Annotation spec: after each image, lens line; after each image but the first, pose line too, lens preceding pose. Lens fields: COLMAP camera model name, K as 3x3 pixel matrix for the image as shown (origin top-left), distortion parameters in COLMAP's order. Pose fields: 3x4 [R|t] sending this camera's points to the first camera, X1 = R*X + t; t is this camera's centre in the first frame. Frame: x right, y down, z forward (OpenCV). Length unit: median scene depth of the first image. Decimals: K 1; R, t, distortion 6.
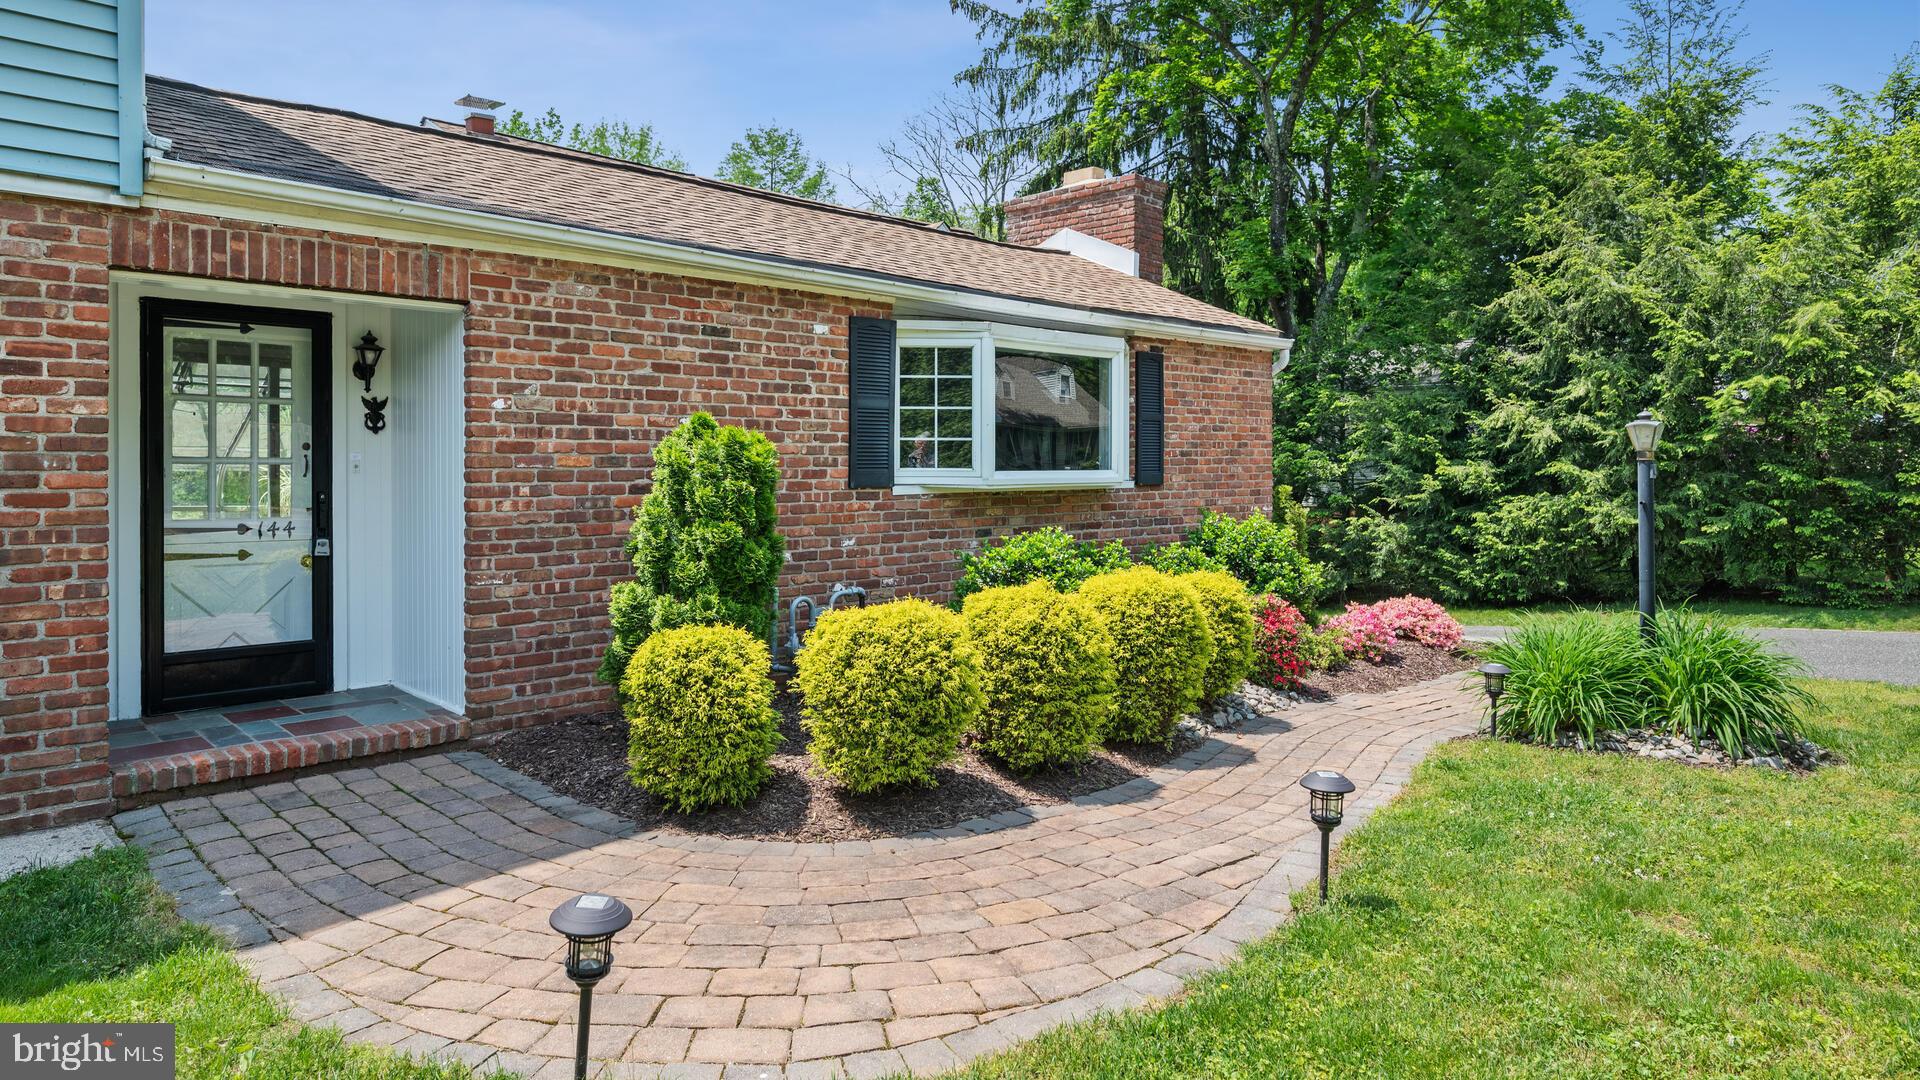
lens RADIAL K [[1221.2, 0, 959.5], [0, 1221.2, 474.8], [0, 0, 1]] dist [-0.003780, -0.001001]
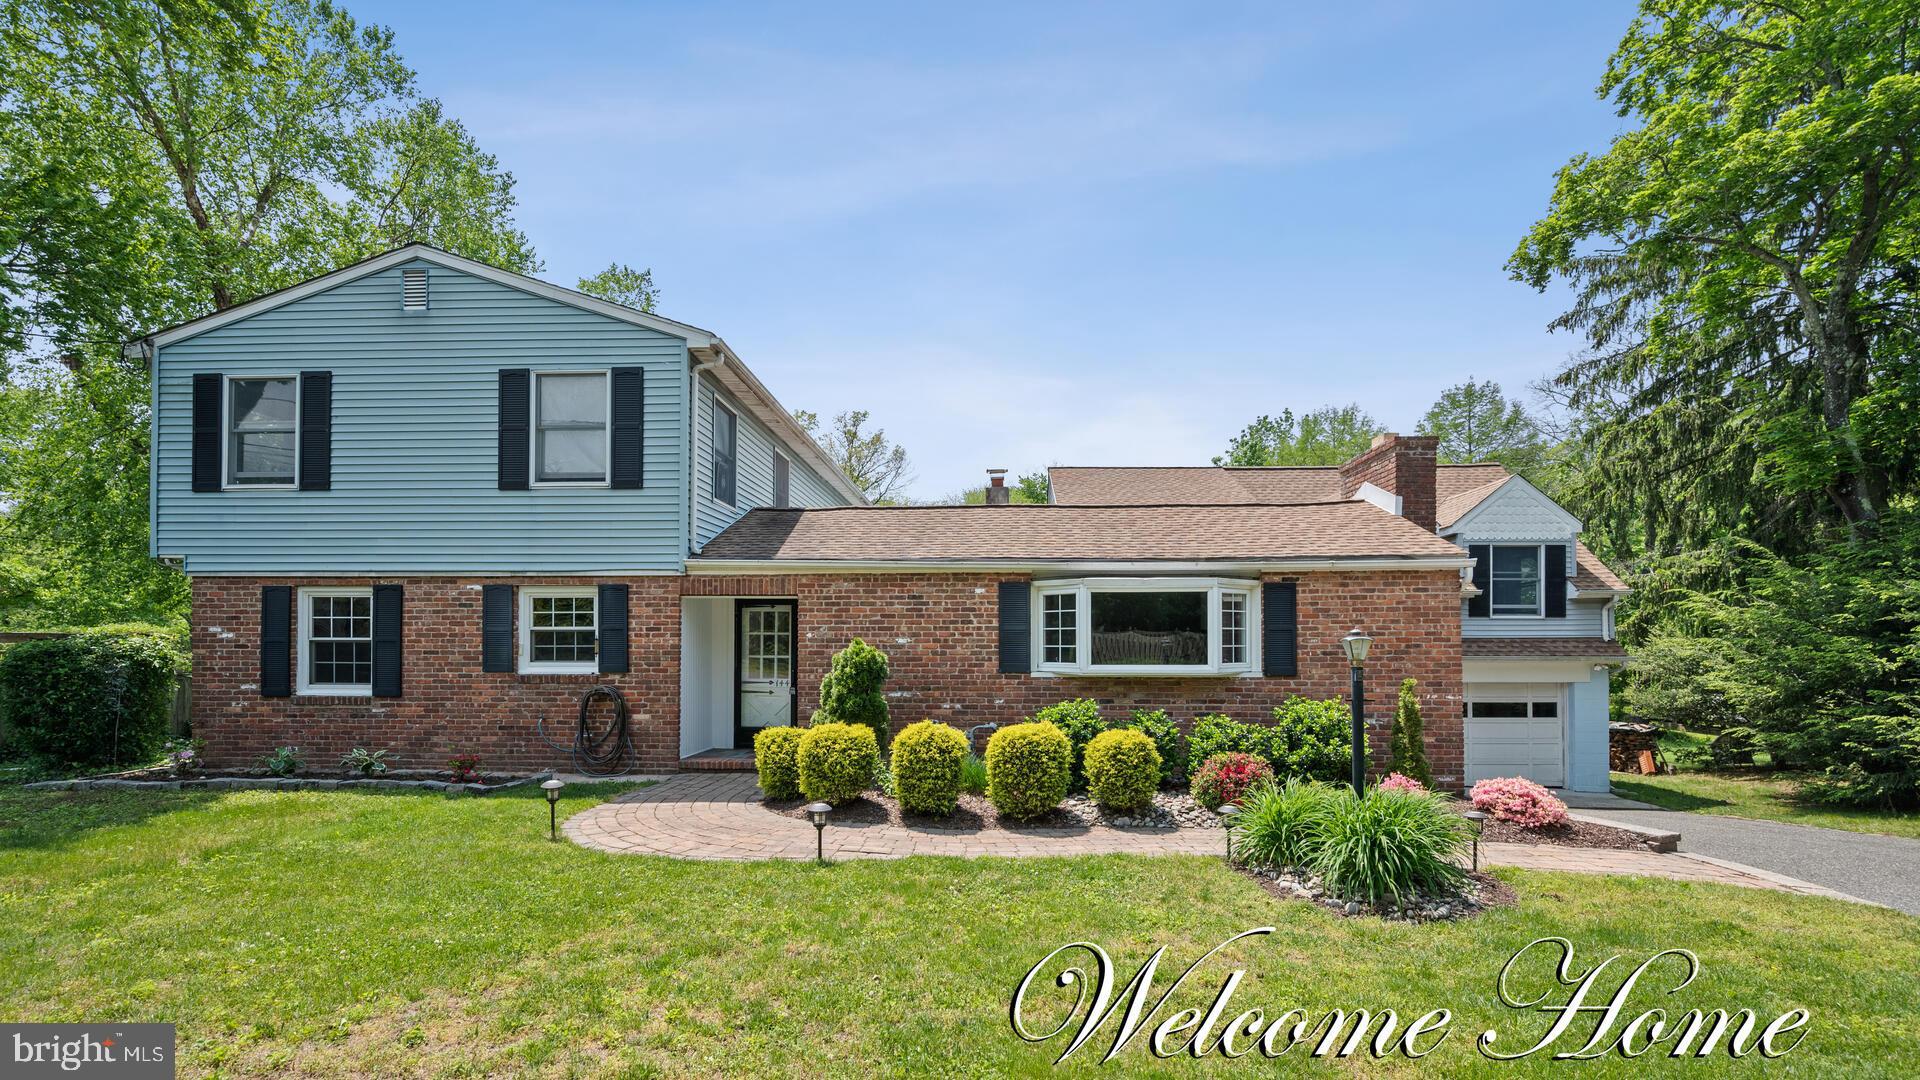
lens RADIAL K [[879.4, 0, 961.2], [0, 879.4, 625.7], [0, 0, 1]] dist [-0.001632, -0.000342]
pose [[0.642783, -0.014810, -0.765905, 0.928208], [-0.008343, 0.999618, -0.026331, -0.025916], [0.766002, 0.023315, 0.642415, 0.074511]]
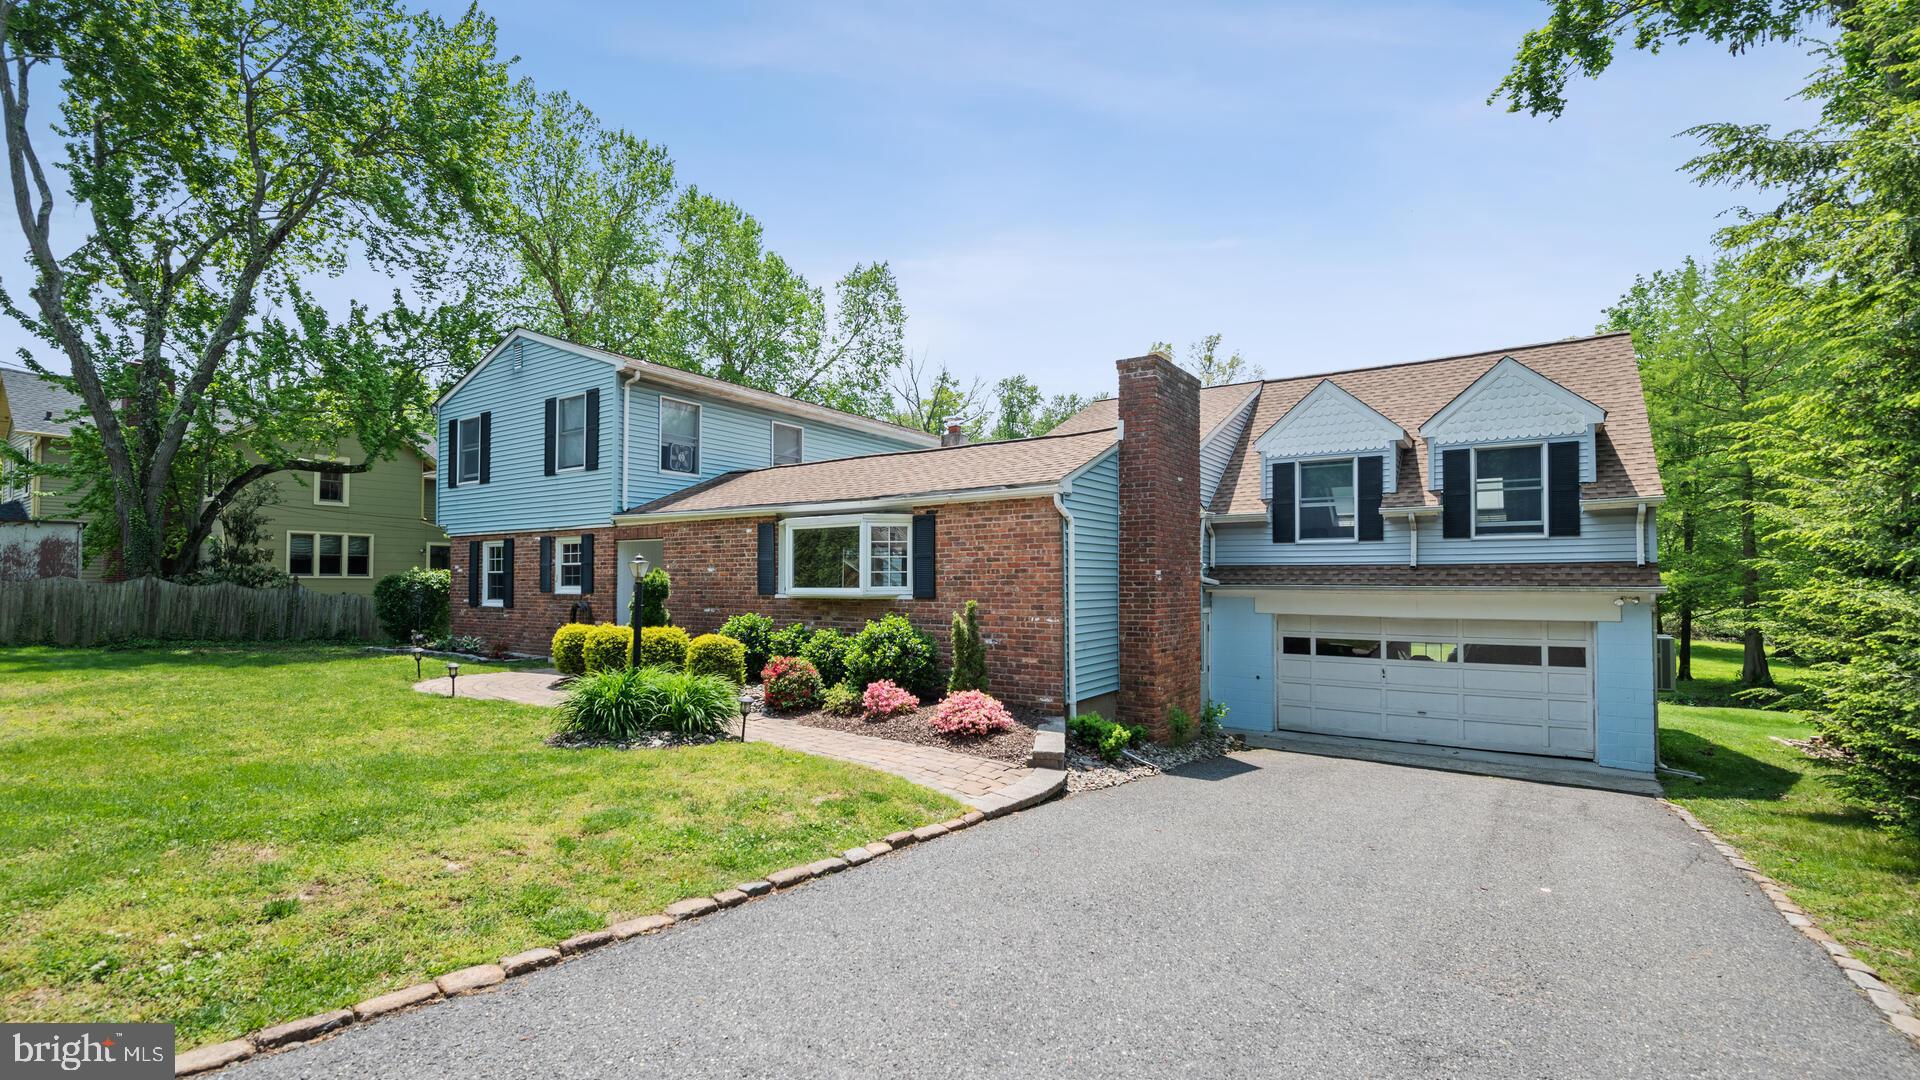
lens RADIAL K [[948.5, 0, 960.0], [0, 948.5, 540.0], [0, 0, 1]] dist [0.002131, 0.000063]
pose [[0.098010, -0.045142, -0.994161, 1.848587], [-0.009952, 0.998876, -0.046337, -0.013639], [0.995136, 0.014435, 0.097451, 1.223901]]
